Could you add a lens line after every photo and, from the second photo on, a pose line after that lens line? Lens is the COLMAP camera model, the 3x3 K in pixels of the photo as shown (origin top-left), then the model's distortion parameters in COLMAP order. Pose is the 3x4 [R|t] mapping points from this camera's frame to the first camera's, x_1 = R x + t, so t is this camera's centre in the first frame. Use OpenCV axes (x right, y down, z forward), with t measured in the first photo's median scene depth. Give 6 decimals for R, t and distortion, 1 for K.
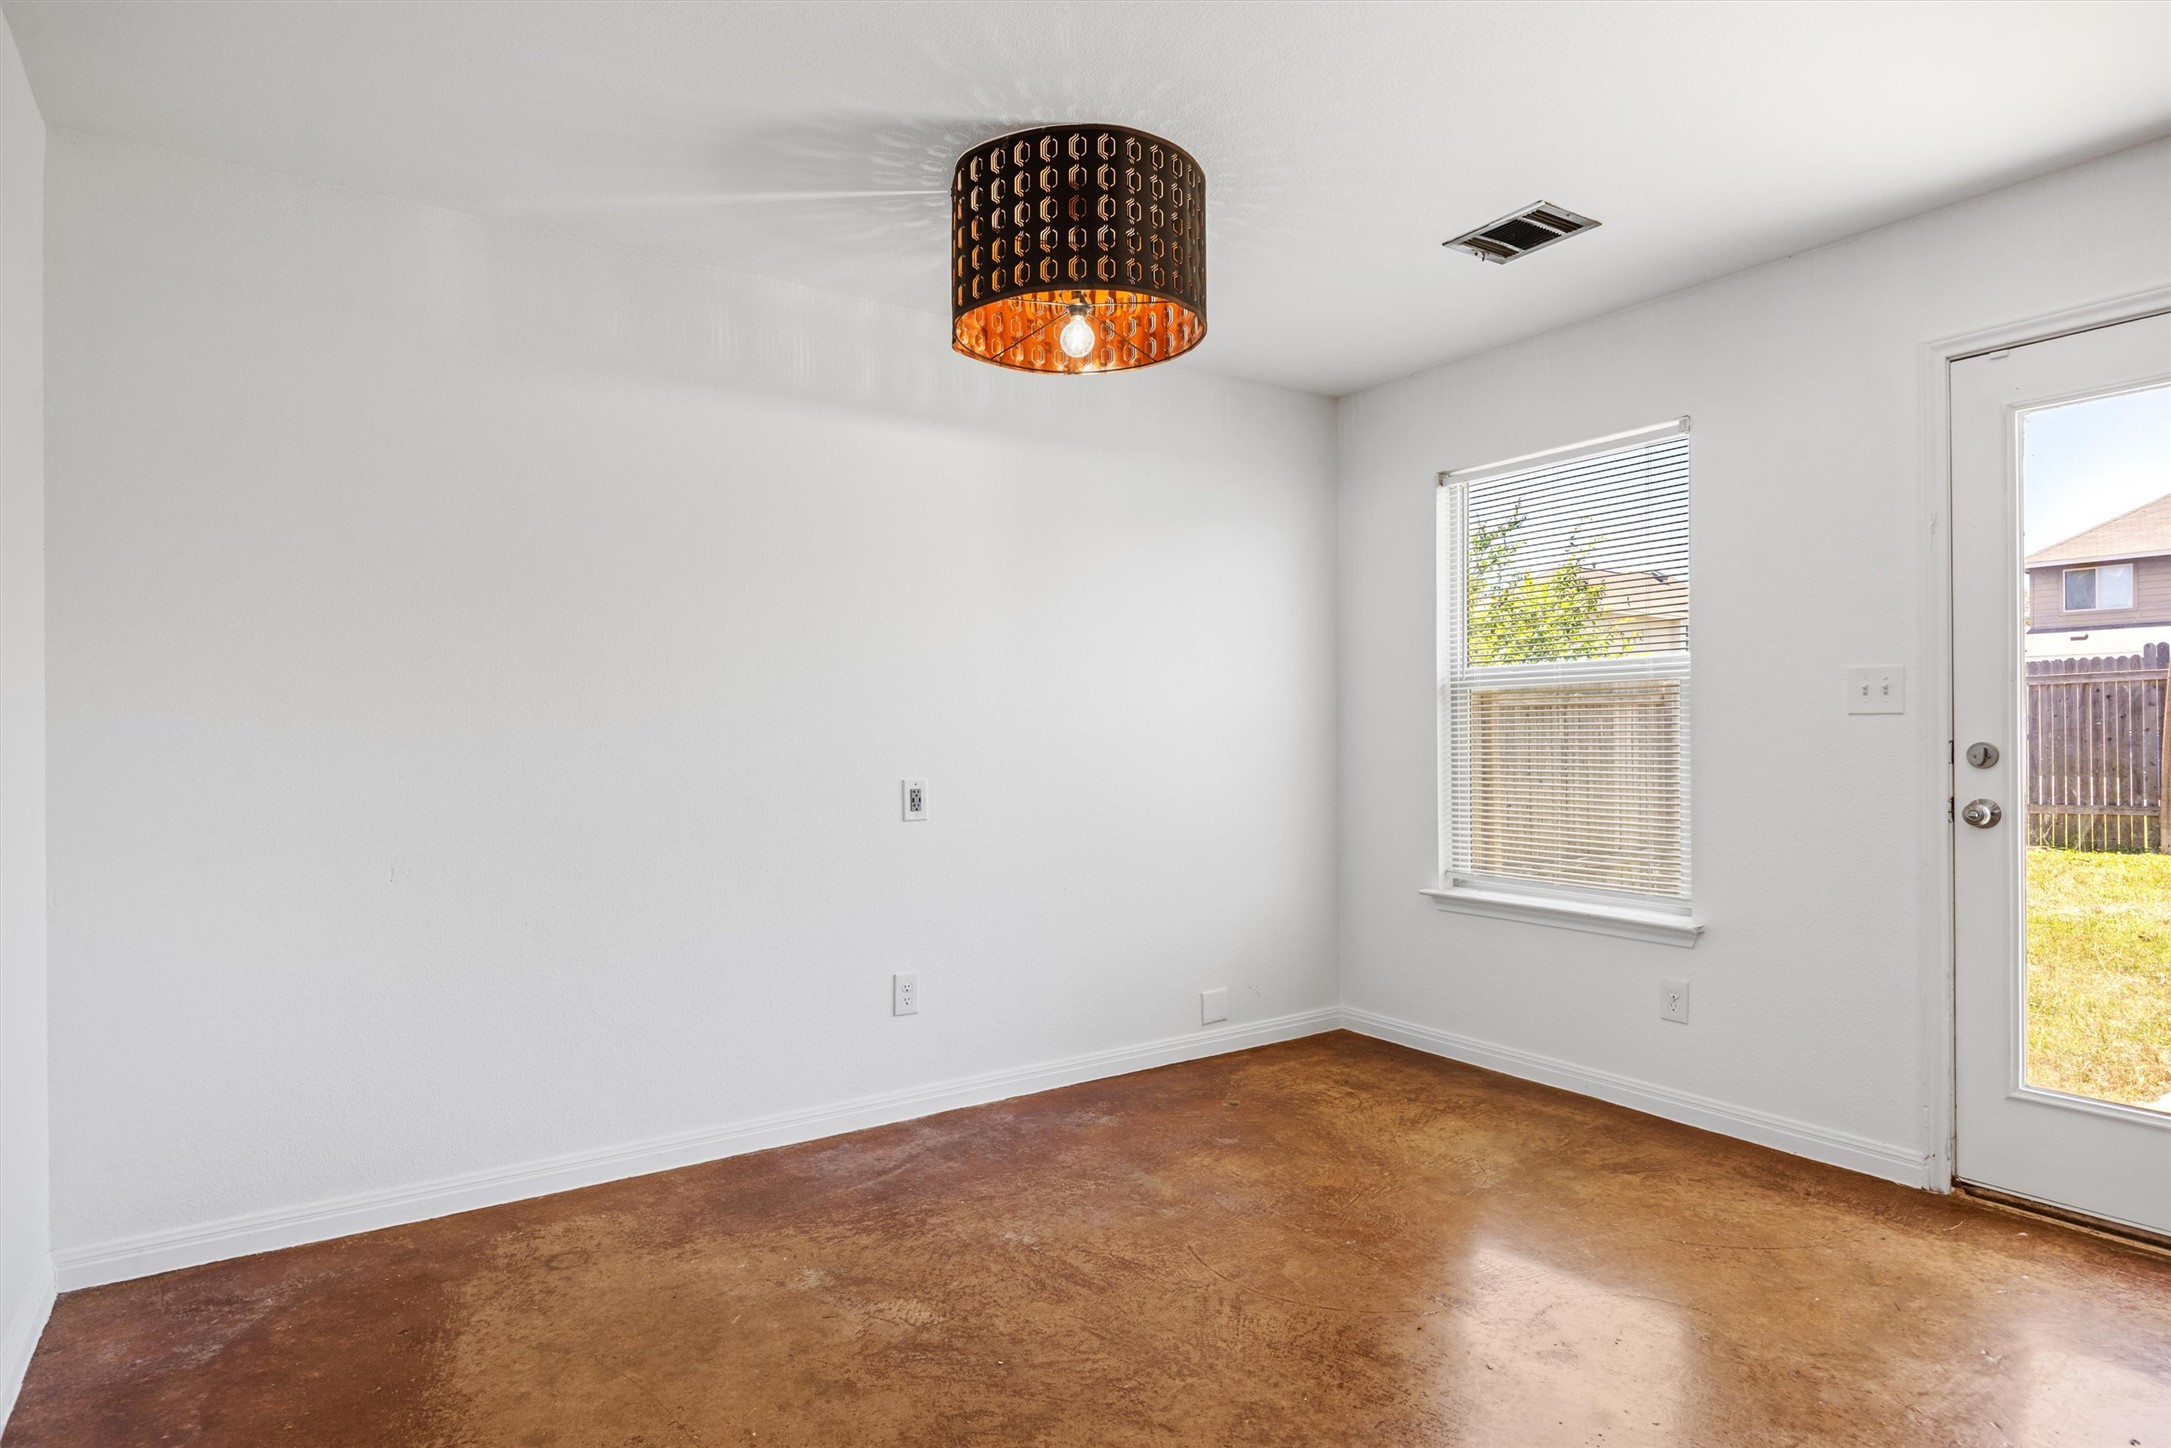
lens RADIAL K [[1223.1, 0, 1085.5], [0, 1223.1, 724.0], [0, 0, 1]] dist [0.001715, 0.000193]
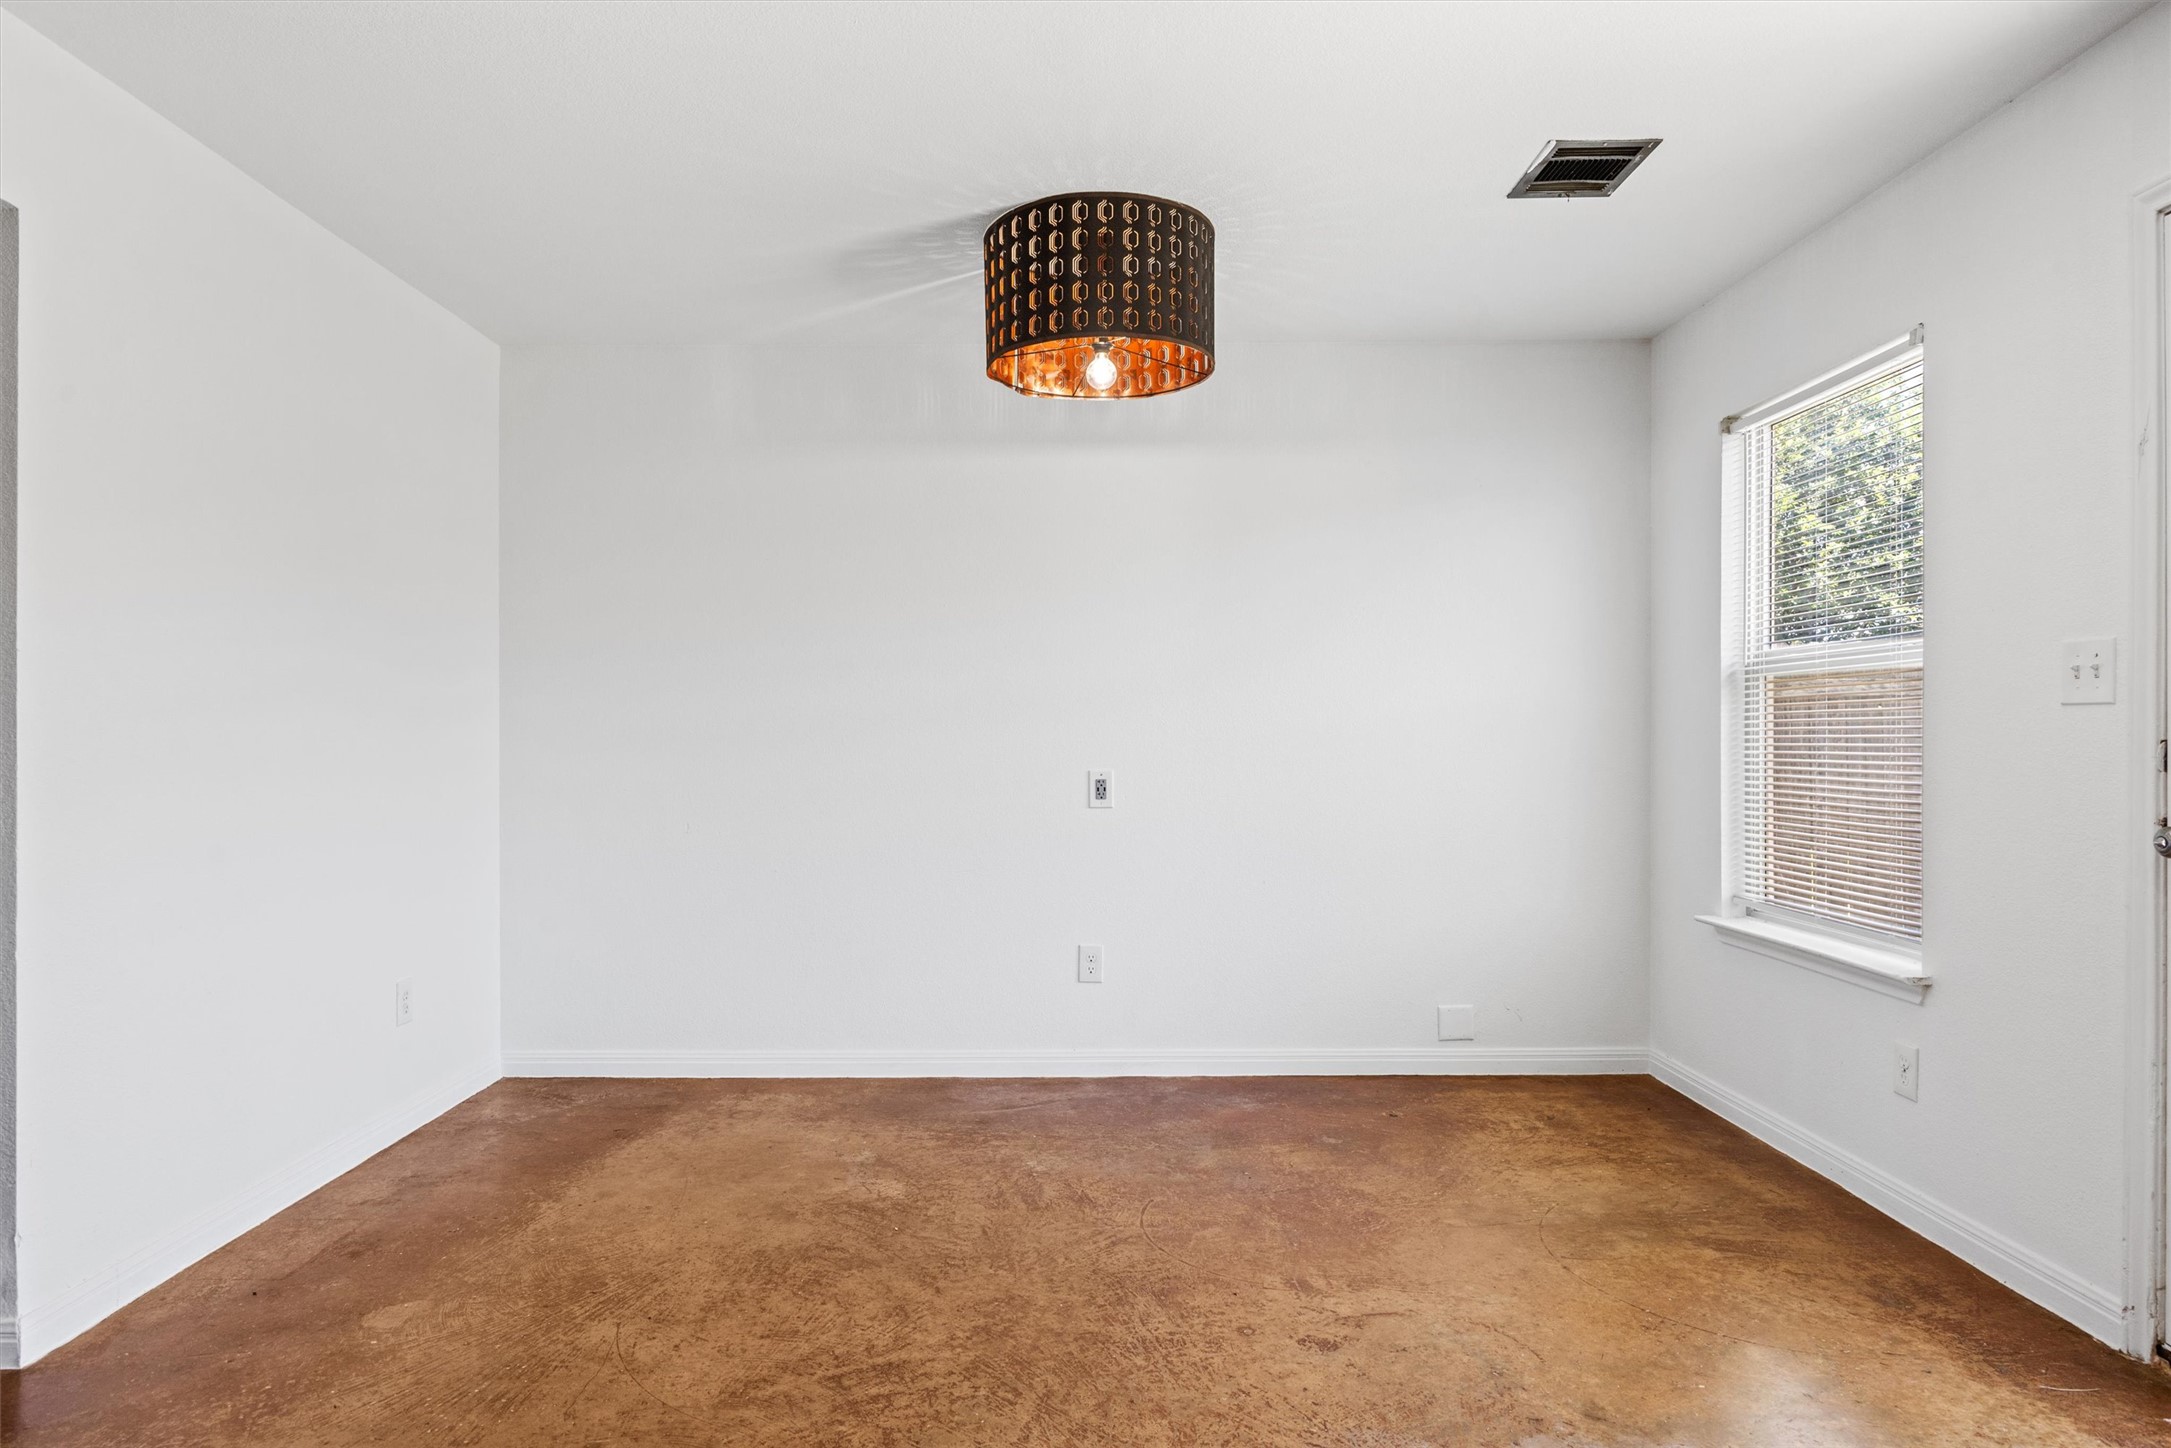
lens RADIAL K [[1378.2, 0, 1059.3], [0, 1378.2, 717.8], [0, 0, 1]] dist [0.003055, -0.000694]
pose [[0.815890, -0.003519, -0.578197, 0.621389], [0.001930, 0.999992, -0.003363, 0.002065], [0.578204, 0.001628, 0.815891, -0.040941]]
